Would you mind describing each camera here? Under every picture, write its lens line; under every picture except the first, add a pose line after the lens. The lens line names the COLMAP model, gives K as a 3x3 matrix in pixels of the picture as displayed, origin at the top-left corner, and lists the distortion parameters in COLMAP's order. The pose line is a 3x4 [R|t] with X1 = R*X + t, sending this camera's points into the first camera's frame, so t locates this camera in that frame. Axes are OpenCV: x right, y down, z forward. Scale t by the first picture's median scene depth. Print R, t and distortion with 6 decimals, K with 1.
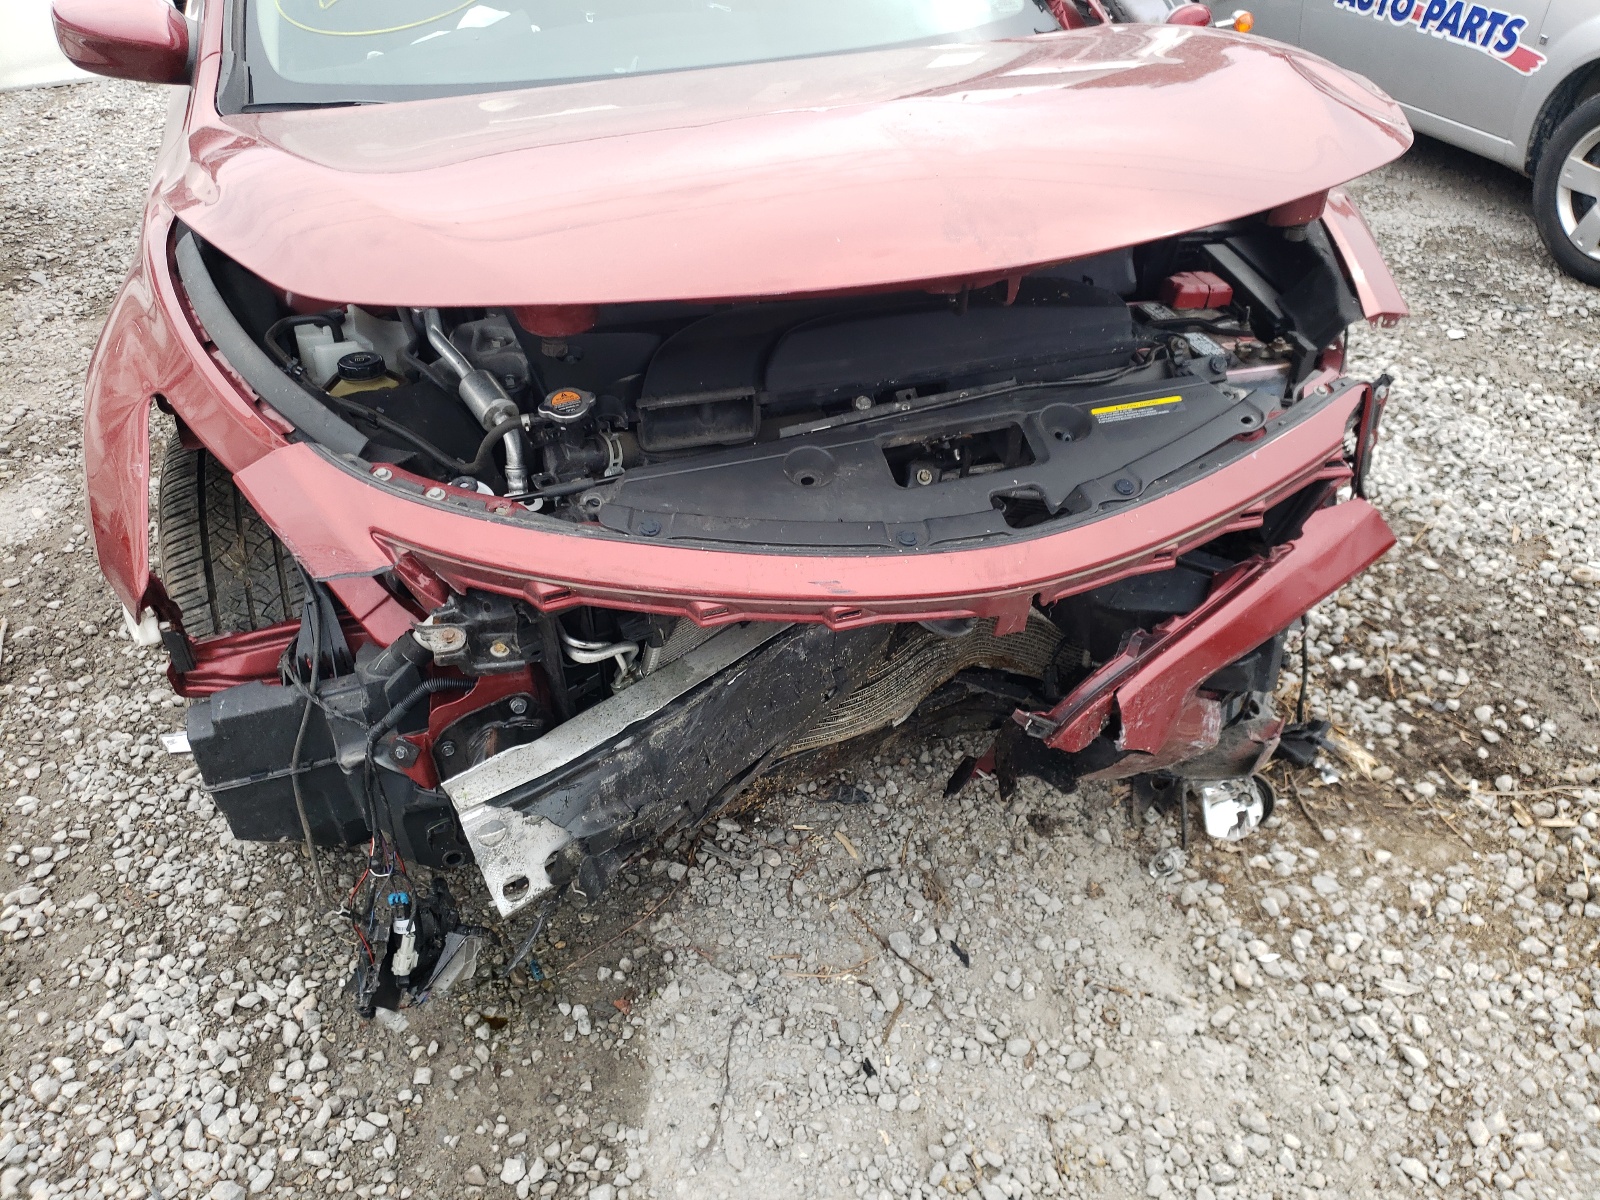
lens RADIAL K [[1323.1, 0, 800.0], [0, 1323.1, 532.0], [0, 0, 1]] dist [0.031986, -0.010560]
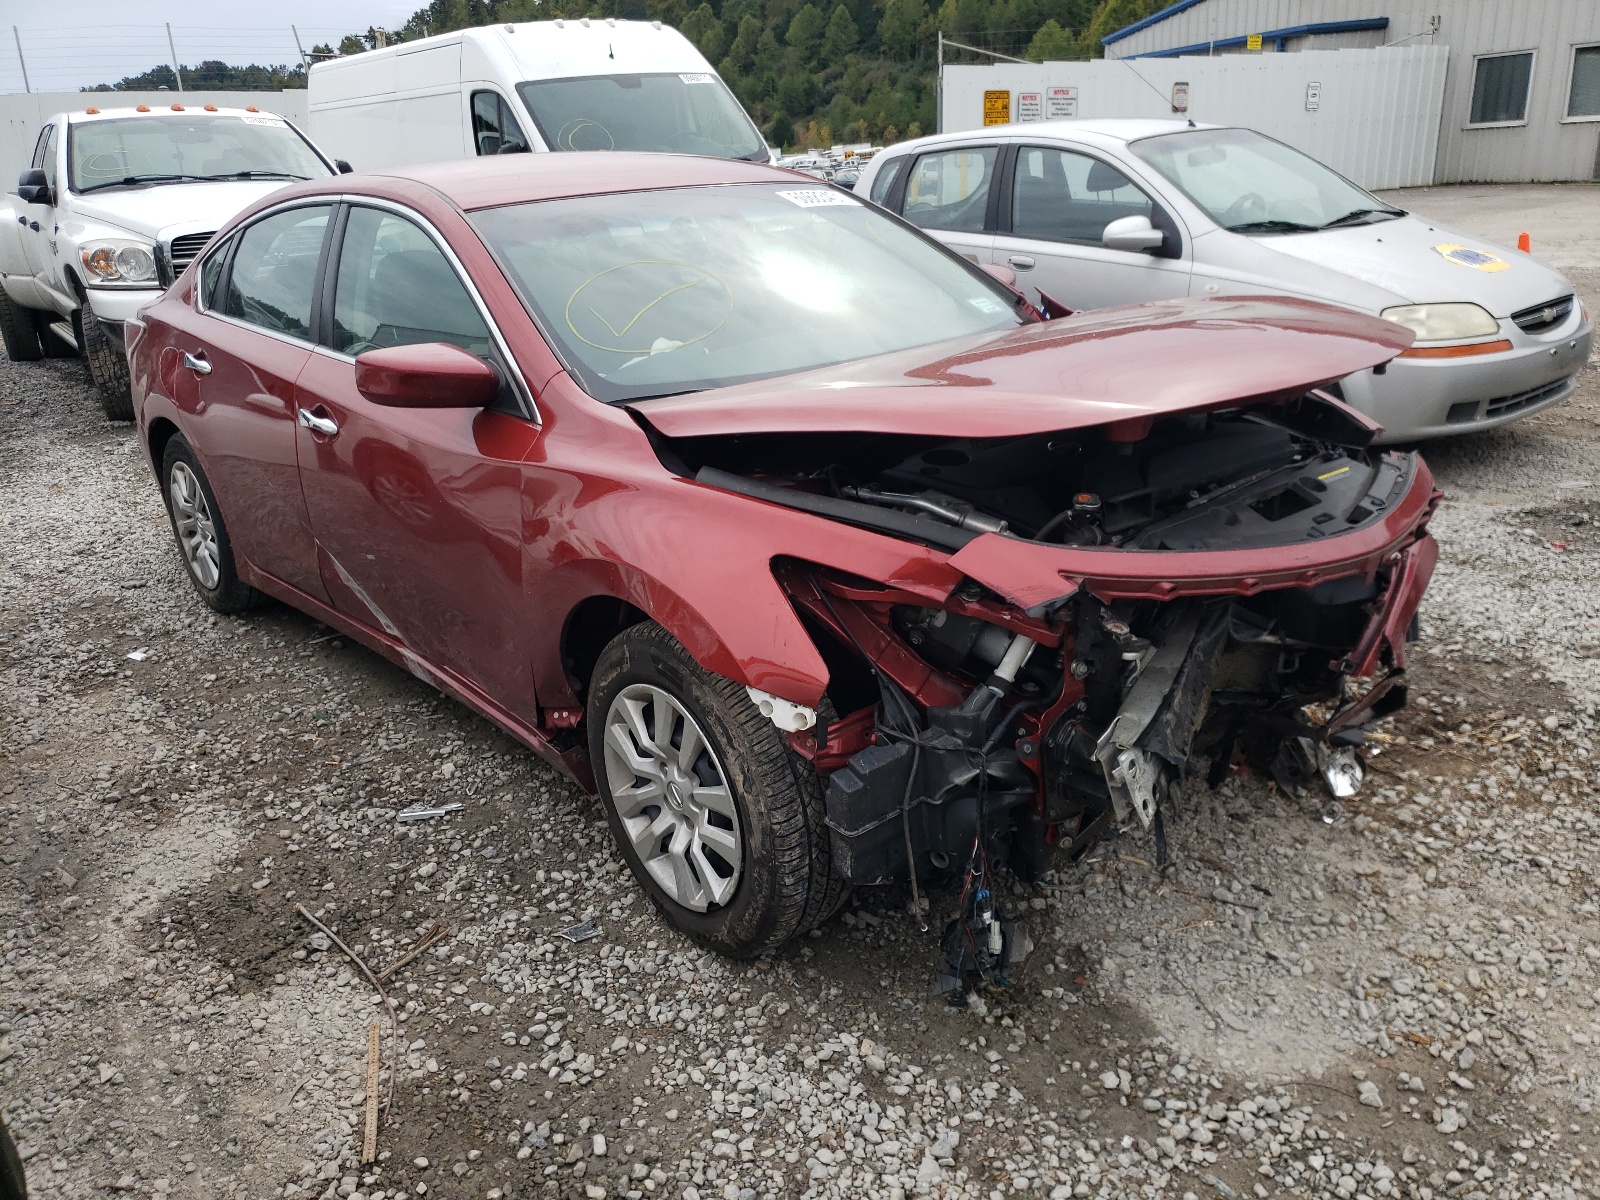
lens RADIAL K [[1323.1, 0, 800.0], [0, 1323.1, 532.0], [0, 0, 1]] dist [0.031986, -0.010560]
pose [[0.917047, -0.127943, 0.377698, -0.885816], [0.229816, 0.943595, -0.238353, 0.193969], [-0.325898, 0.305382, 0.894725, -0.253709]]
